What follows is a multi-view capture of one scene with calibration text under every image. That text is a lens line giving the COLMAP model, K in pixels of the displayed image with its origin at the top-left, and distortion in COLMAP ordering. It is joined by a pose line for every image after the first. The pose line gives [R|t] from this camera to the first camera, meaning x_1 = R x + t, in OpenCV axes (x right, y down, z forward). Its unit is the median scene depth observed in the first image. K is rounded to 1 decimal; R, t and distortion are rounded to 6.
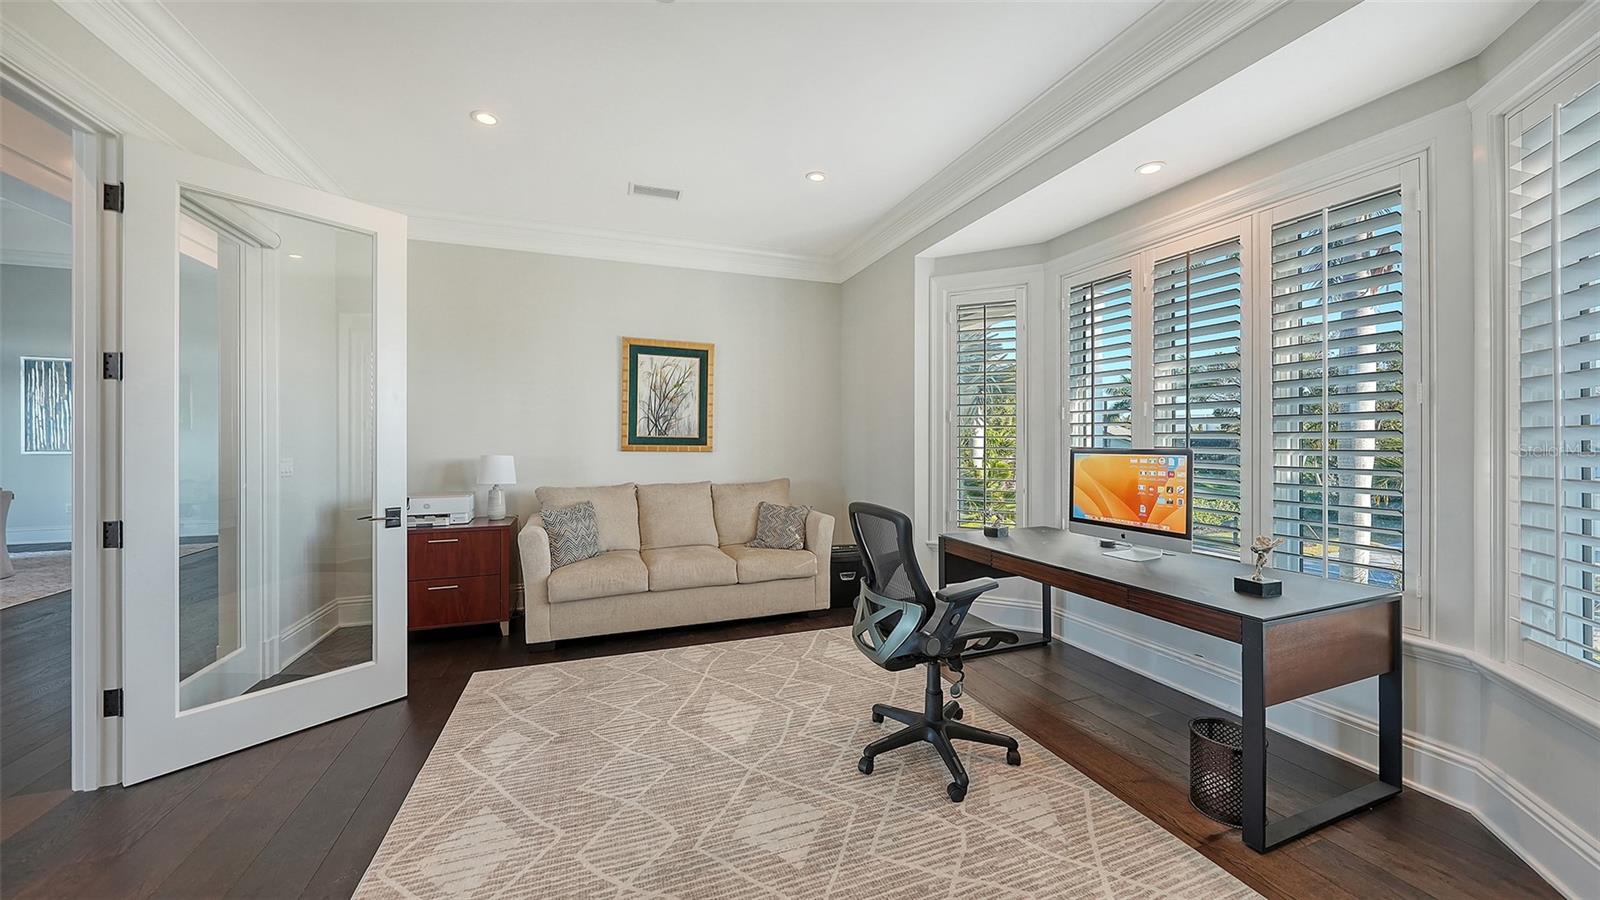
lens RADIAL K [[556.5, 0, 798.7], [0, 556.5, 441.6], [0, 0, 1]] dist [0.000831, -0.001819]
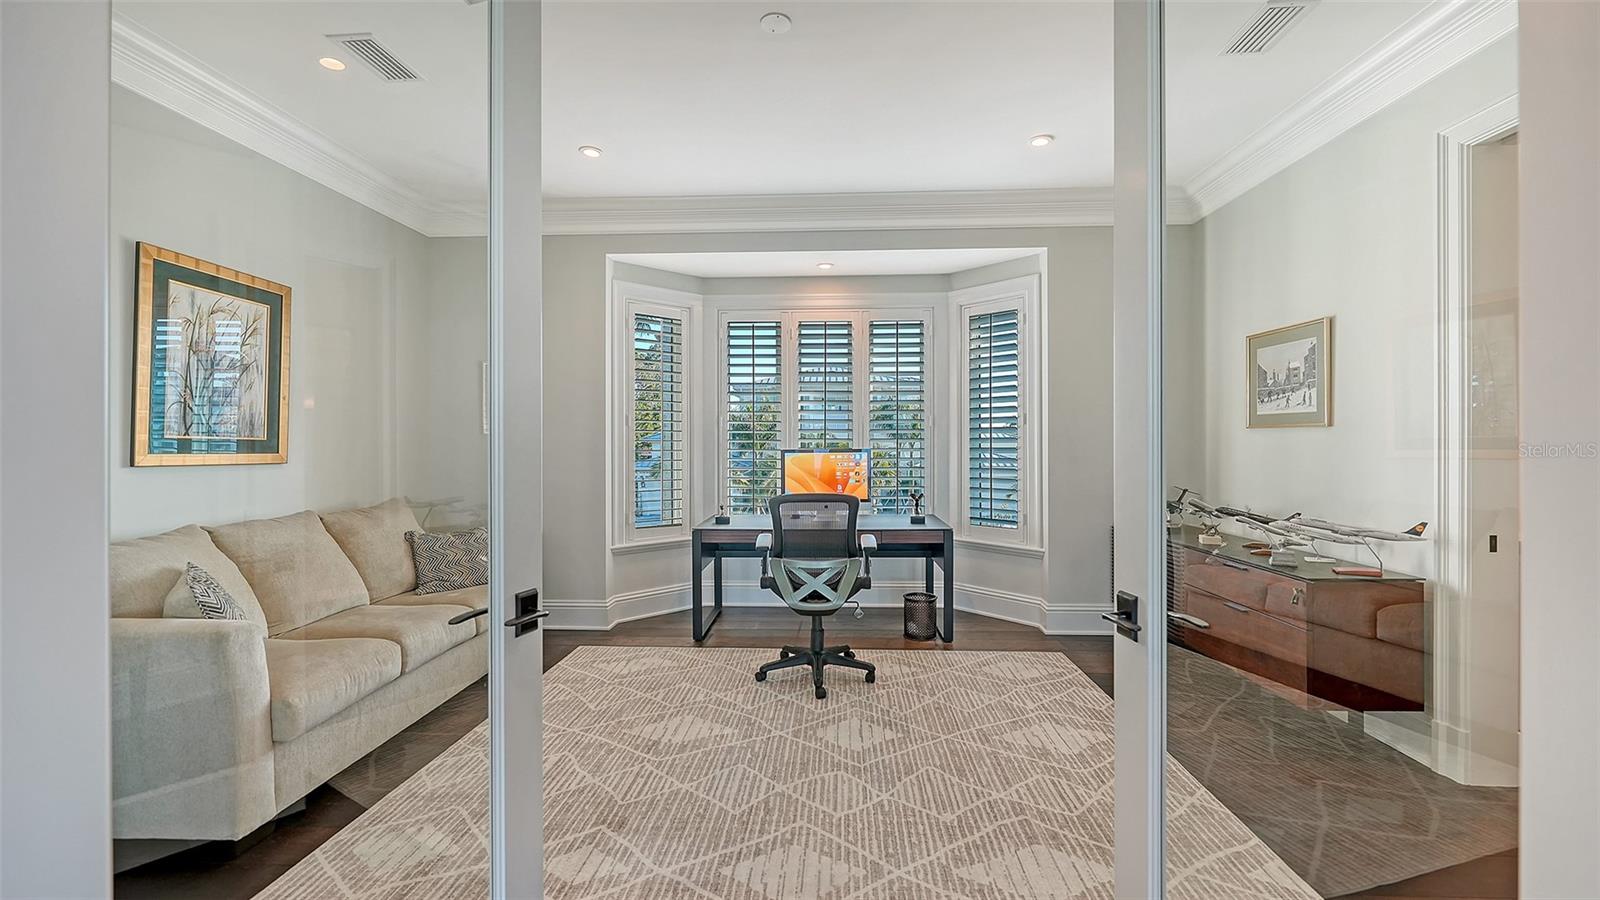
lens RADIAL K [[656.7, 0, 800.0], [0, 656.7, 450.0], [0, 0, 1]] dist [-0.001254, -0.000235]
pose [[0.389927, -0.007590, 0.920815, -1.065993], [0.005643, 0.999967, 0.005853, 0.004037], [-0.920829, 0.002914, 0.389957, 0.363567]]
